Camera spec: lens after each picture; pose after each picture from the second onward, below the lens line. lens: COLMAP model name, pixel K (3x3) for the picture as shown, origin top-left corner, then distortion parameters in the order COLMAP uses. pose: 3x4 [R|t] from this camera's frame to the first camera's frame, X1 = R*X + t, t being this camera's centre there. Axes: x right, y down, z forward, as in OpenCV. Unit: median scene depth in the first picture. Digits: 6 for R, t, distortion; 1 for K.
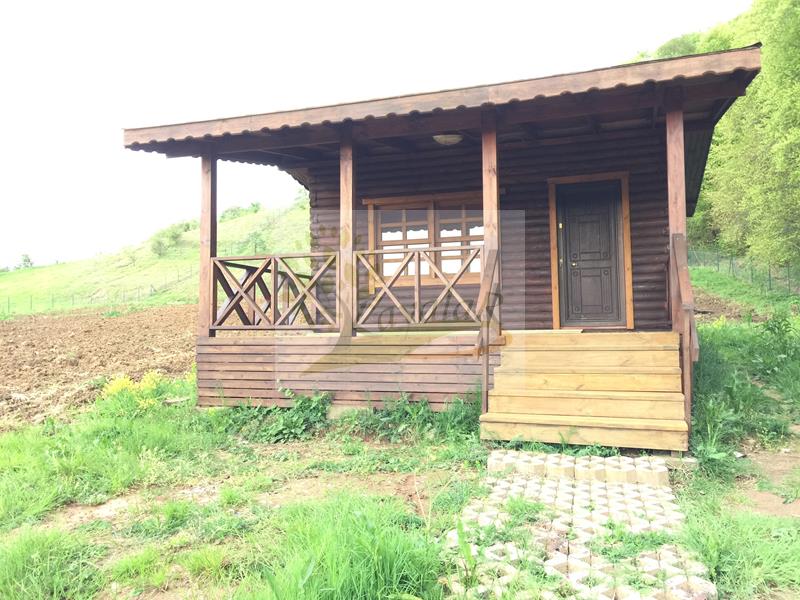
lens RADIAL K [[672.8, 0, 406.5], [0, 672.8, 299.7], [0, 0, 1]] dist [0.095041, -0.150766]
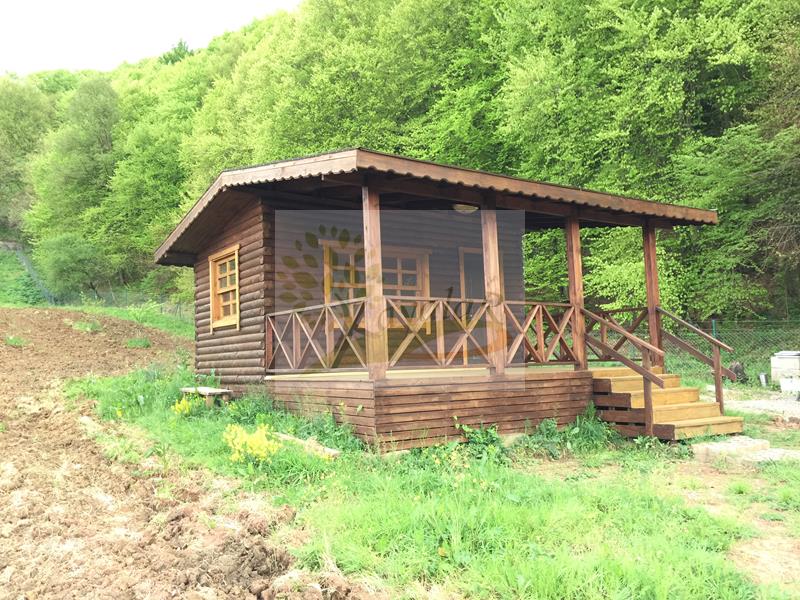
lens RADIAL K [[672.8, 0, 406.5], [0, 672.8, 299.7], [0, 0, 1]] dist [0.095041, -0.150766]
pose [[0.595939, 0.066098, 0.800305, -1.072888], [-0.017878, 0.997452, -0.069067, 0.009340], [-0.802831, 0.026852, 0.595602, 0.421702]]
